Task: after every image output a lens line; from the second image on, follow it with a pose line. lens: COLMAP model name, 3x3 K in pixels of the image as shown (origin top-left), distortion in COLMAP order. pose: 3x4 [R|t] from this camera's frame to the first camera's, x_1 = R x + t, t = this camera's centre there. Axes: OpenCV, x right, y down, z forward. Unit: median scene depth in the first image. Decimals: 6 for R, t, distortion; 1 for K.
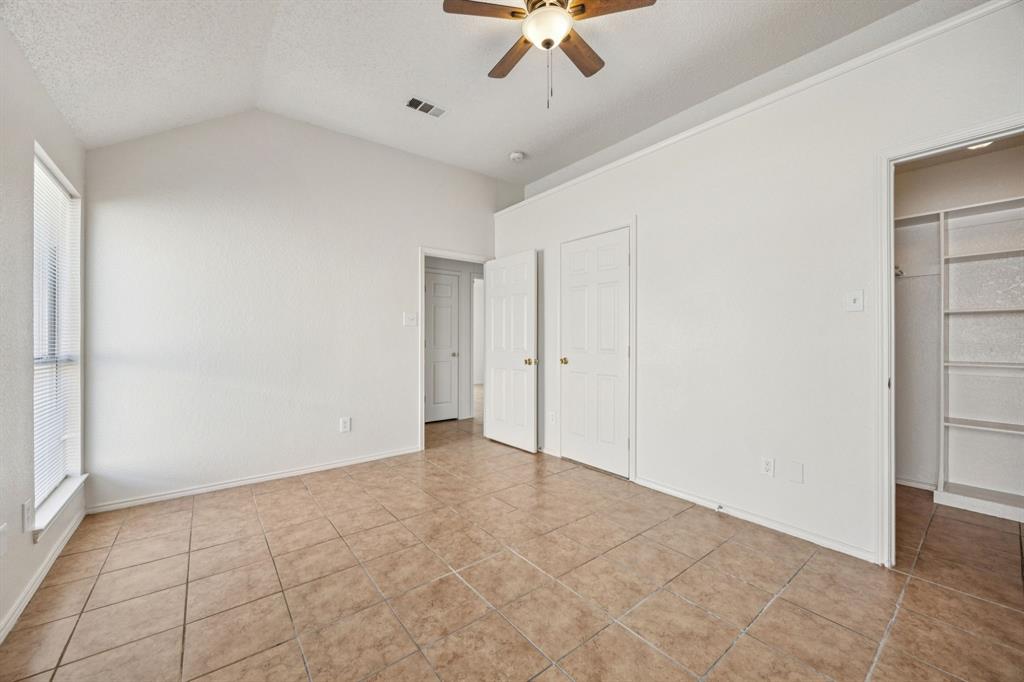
lens RADIAL K [[395.4, 0, 511.9], [0, 395.4, 339.5], [0, 0, 1]] dist [0.000543, 0.000288]
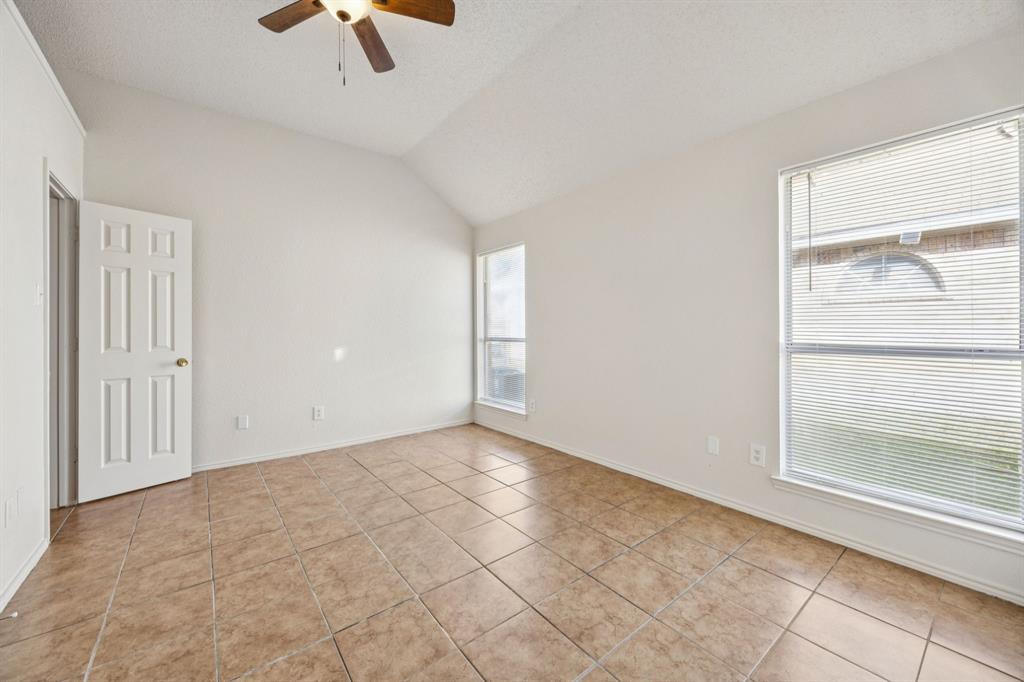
lens RADIAL K [[395.4, 0, 512.0], [0, 395.4, 332.3], [0, 0, 1]] dist [0.000543, 0.000288]
pose [[-0.999980, 0.005894, -0.002101, -0.304489], [0.005879, 0.999957, 0.007205, -0.003485], [0.002143, 0.007193, -0.999972, 1.974505]]
